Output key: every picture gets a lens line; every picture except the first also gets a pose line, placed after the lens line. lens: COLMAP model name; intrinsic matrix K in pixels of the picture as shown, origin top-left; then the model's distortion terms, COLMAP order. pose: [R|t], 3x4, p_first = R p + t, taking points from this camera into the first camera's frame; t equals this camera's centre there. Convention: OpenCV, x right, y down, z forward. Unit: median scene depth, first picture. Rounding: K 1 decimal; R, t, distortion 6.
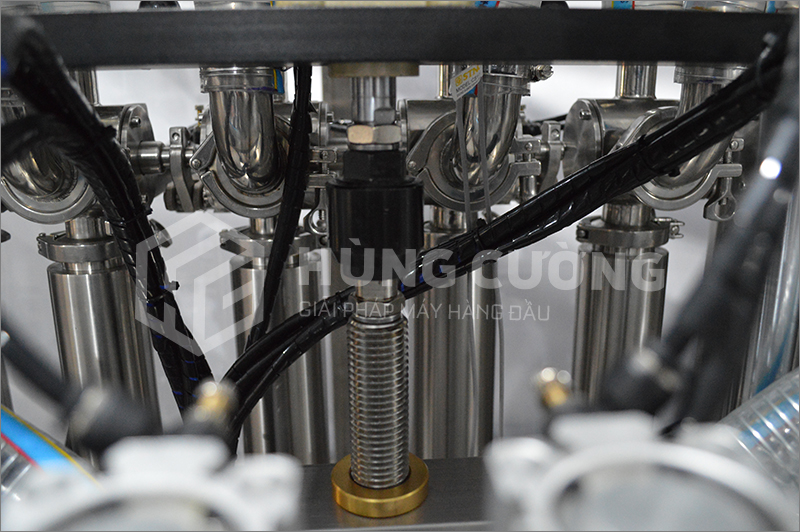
lens RADIAL K [[706.7, 0, 400.0], [0, 706.7, 266.0], [0, 0, 1]] dist [-0.182289, -0.000161]
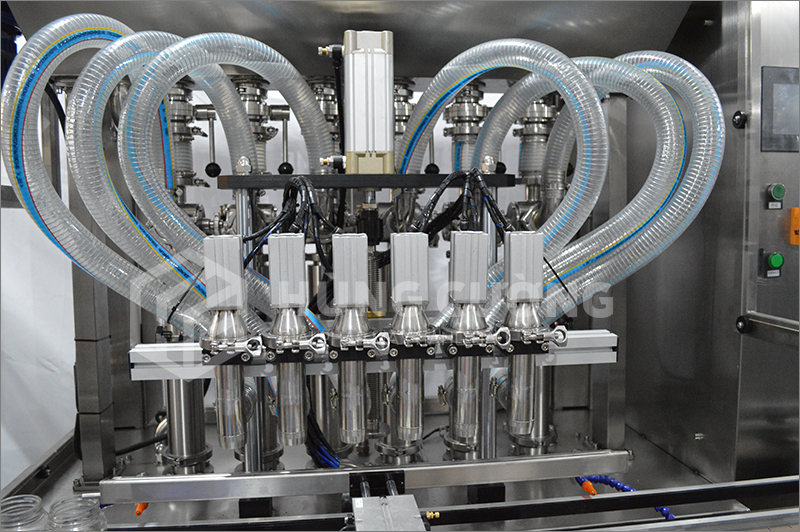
lens RADIAL K [[643.0, 0, 400.0], [0, 643.0, 266.0], [0, 0, 1]] dist [-0.078961, 0.005441]
pose [[0.998934, -0.003433, 0.046031, -0.023525], [0.011302, 0.985069, -0.171790, 0.499233], [-0.044754, 0.172127, 0.984058, -1.623327]]
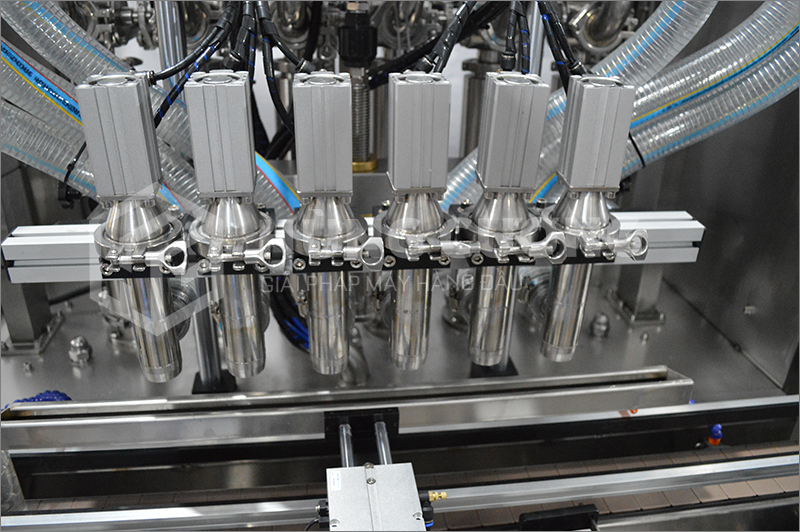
lens RADIAL K [[643.0, 0, 400.0], [0, 643.0, 266.0], [0, 0, 1]] dist [-0.078961, 0.005441]
pose [[0.997912, 0.008424, 0.064038, -0.016566], [-0.020879, 0.980300, 0.196408, 0.186977], [-0.061122, -0.197335, 0.978429, -0.967609]]
